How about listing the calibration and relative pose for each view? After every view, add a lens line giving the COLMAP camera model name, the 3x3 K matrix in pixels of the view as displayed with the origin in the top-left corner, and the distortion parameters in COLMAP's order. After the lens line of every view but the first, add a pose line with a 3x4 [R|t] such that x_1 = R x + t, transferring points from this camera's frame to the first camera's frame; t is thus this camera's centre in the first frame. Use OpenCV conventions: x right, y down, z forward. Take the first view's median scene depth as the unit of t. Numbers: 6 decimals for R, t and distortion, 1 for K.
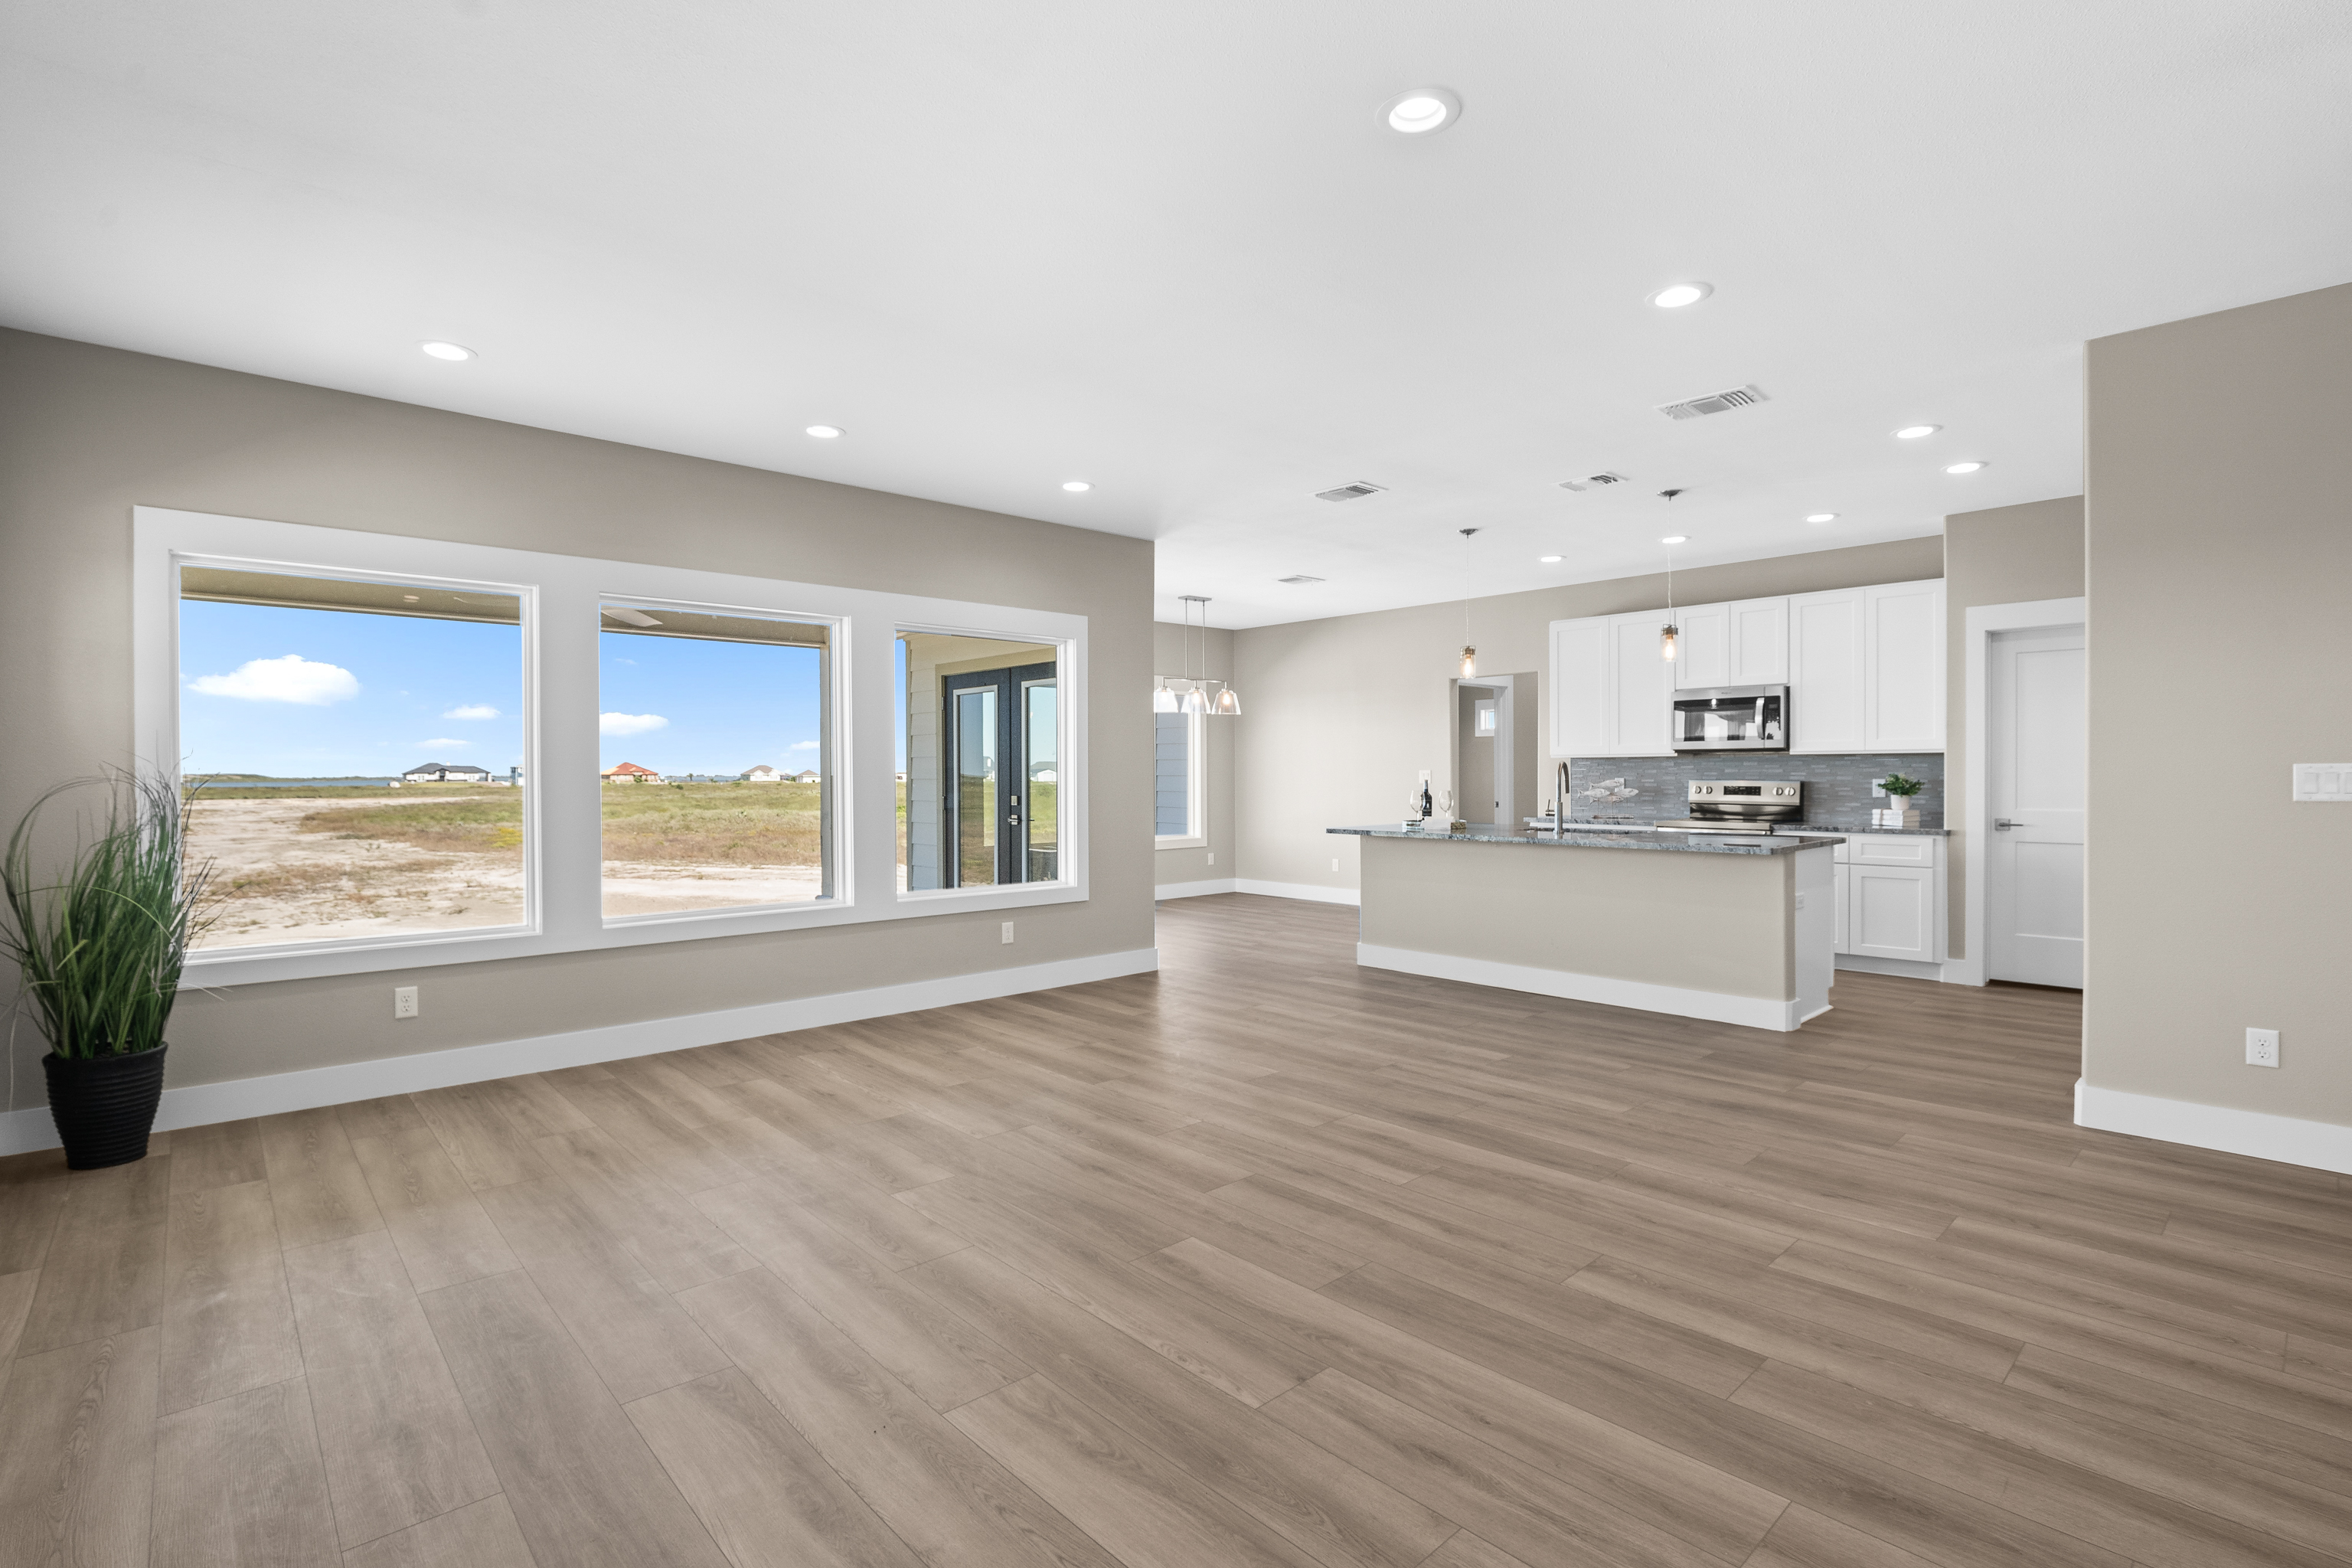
lens RADIAL K [[1089.5, 0, 1194.3], [0, 1089.5, 787.7], [0, 0, 1]] dist [-0.023789, 0.001981]
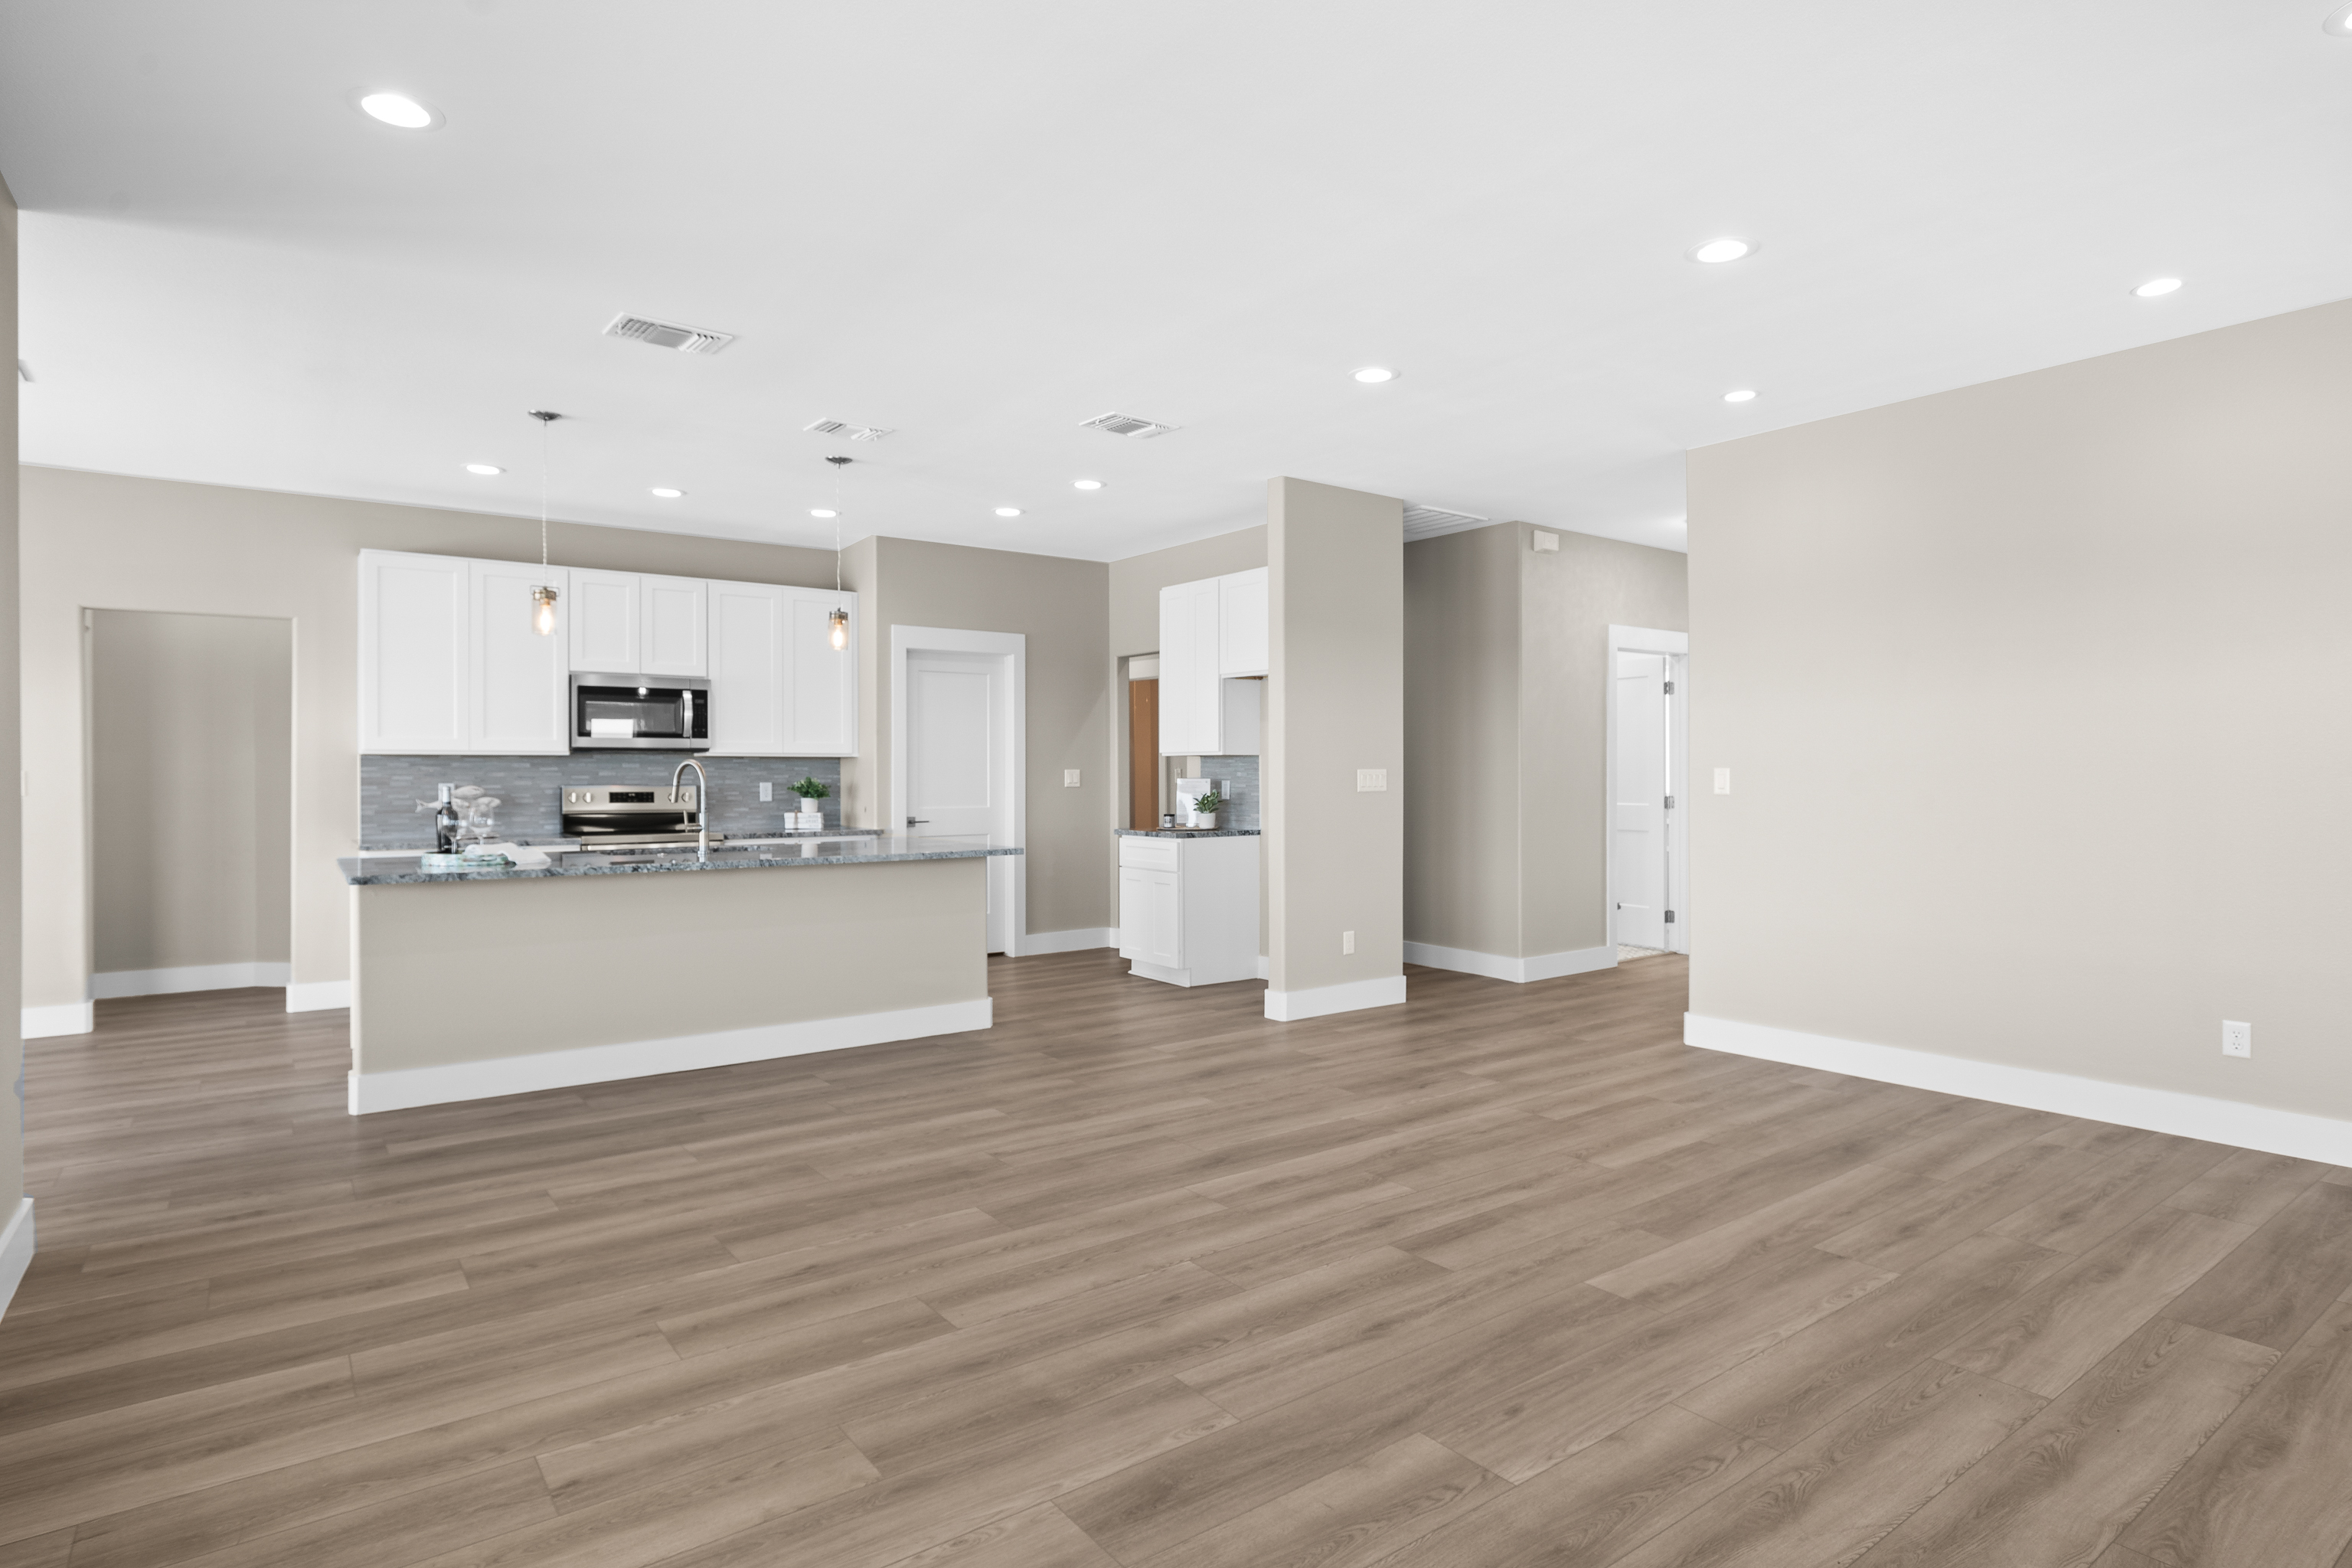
lens RADIAL K [[1244.3, 0, 1178.8], [0, 1244.3, 774.8], [0, 0, 1]] dist [-0.008469, 0.001685]
pose [[0.107118, 0.001774, 0.994245, -0.512737], [0.014497, 0.999889, -0.003346, -0.006537], [-0.994141, 0.014772, 0.107081, 0.581271]]
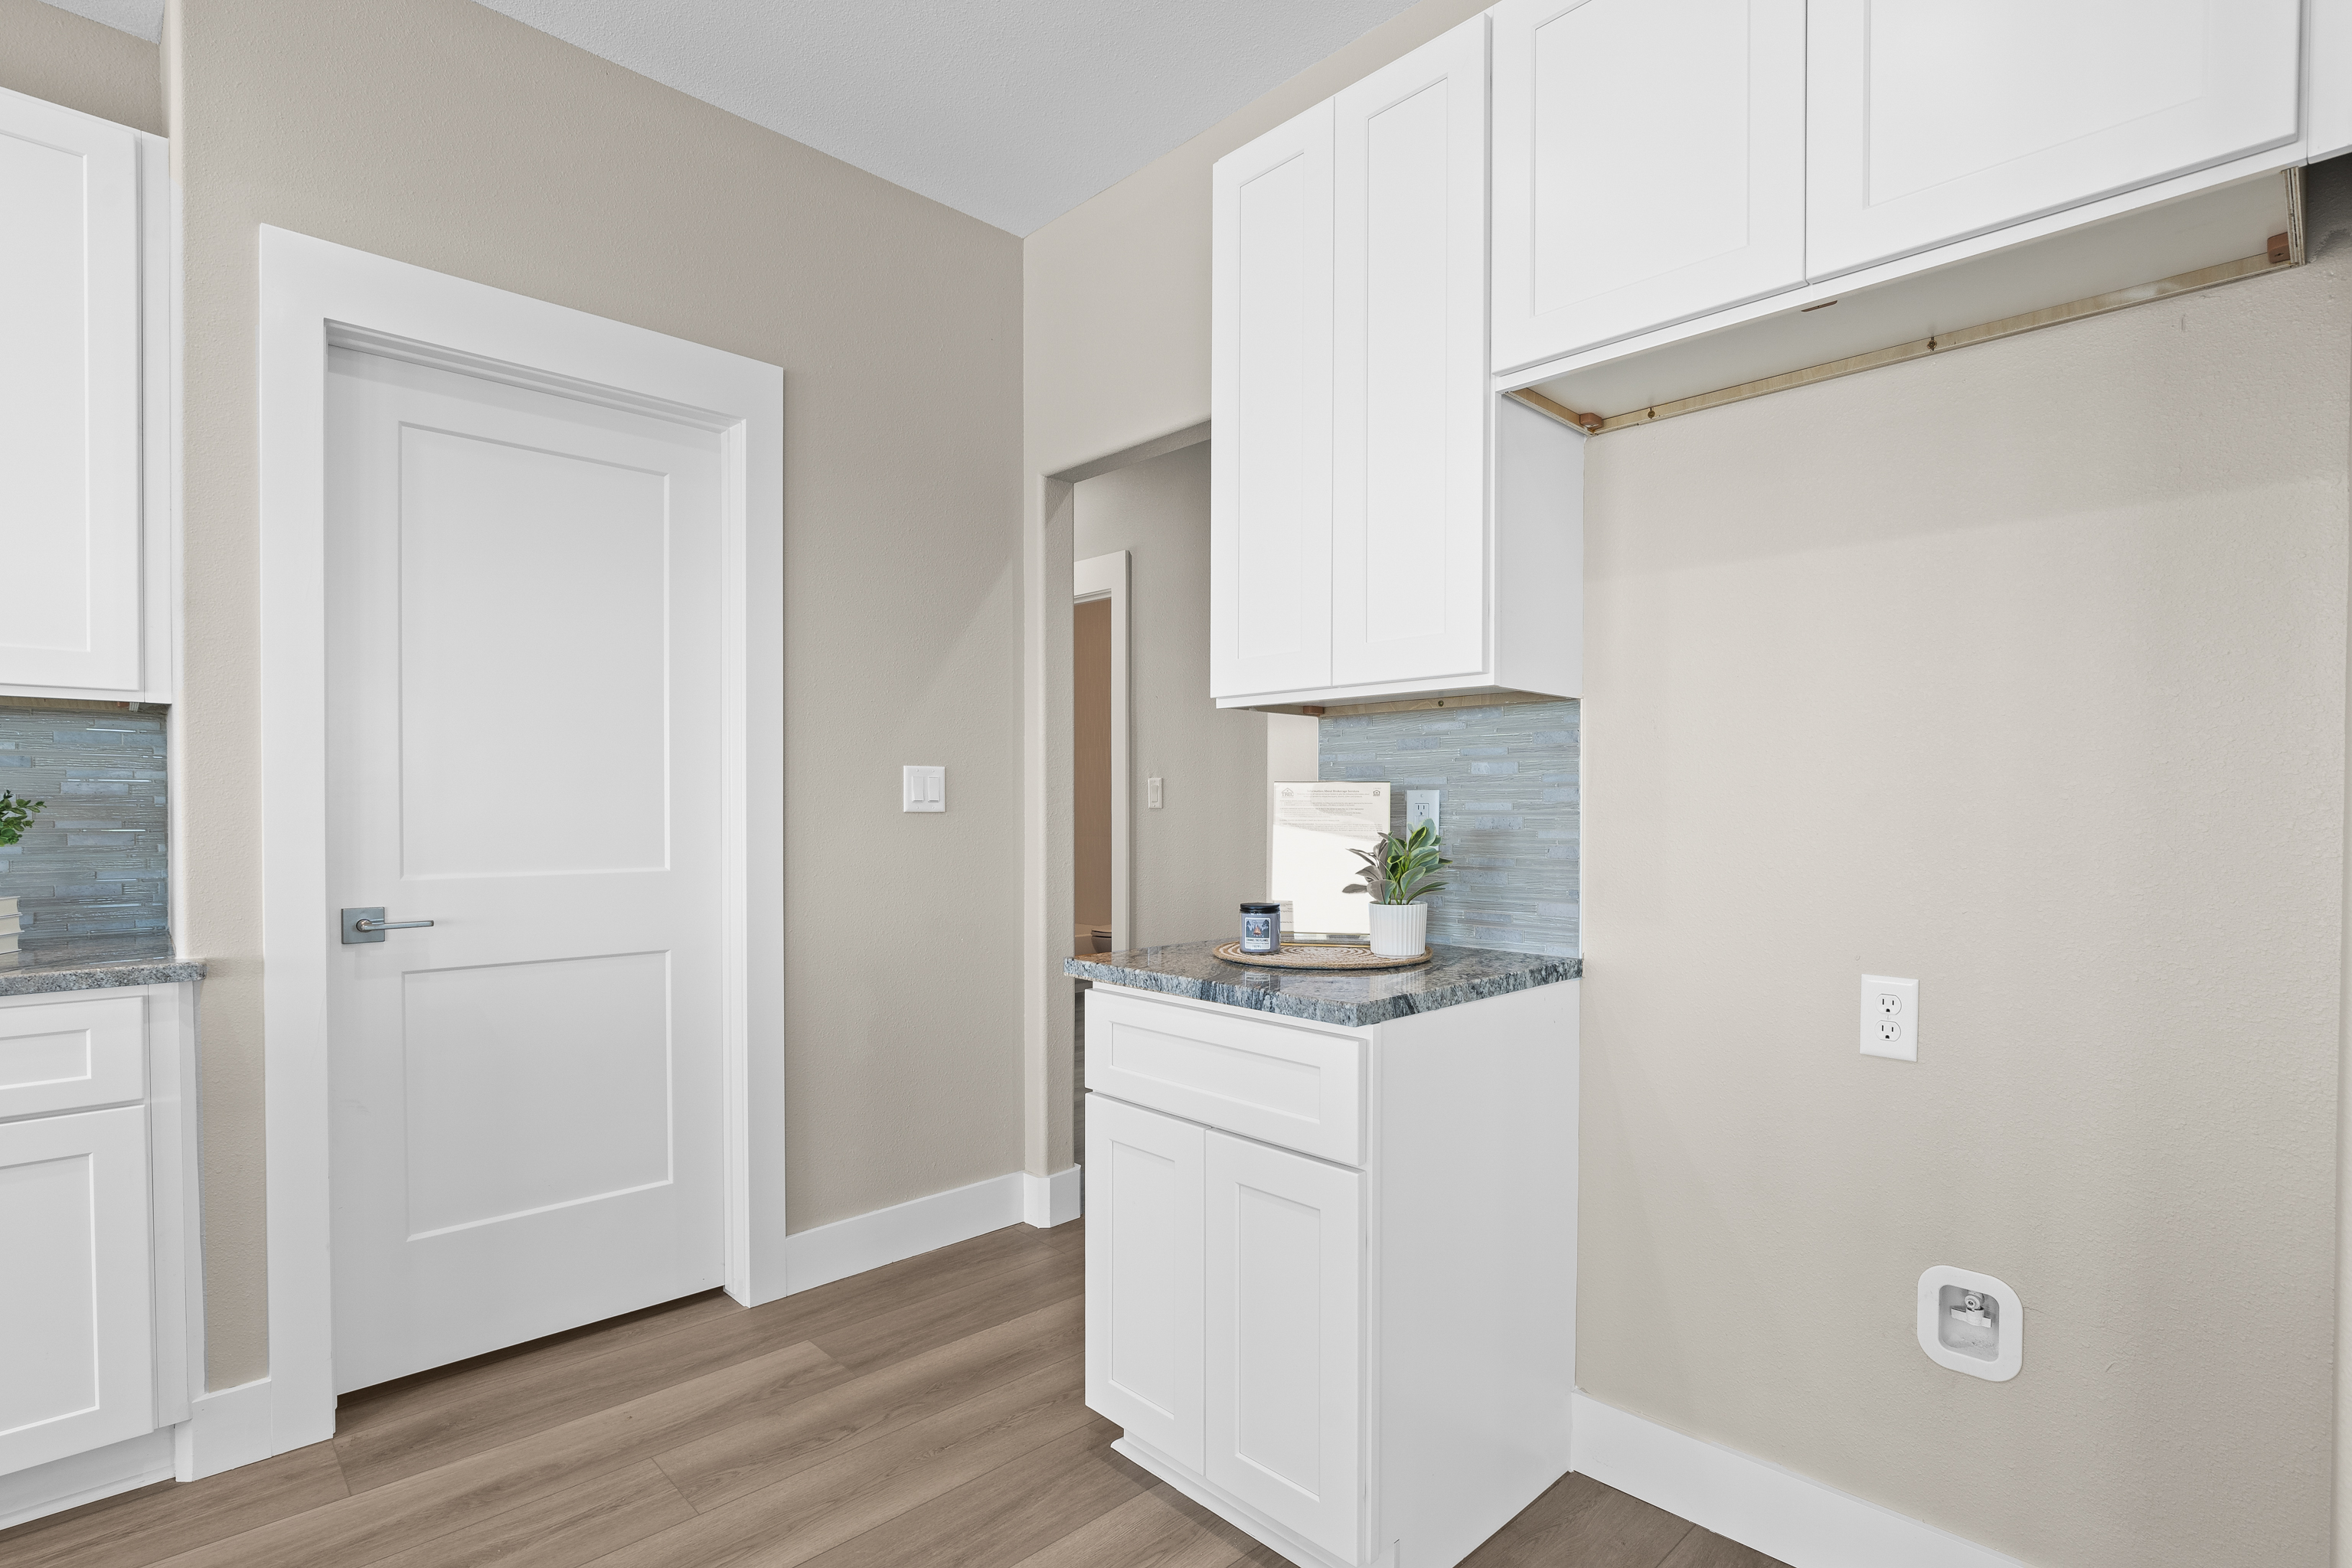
lens RADIAL K [[1132.6, 0, 1195.9], [0, 1132.6, 823.7], [0, 0, 1]] dist [-0.020147, 0.004565]
pose [[-0.026080, -0.009606, 0.999614, 0.396288], [0.011166, 0.999889, 0.009900, 0.001965], [-0.999597, 0.011420, -0.025970, 0.750167]]
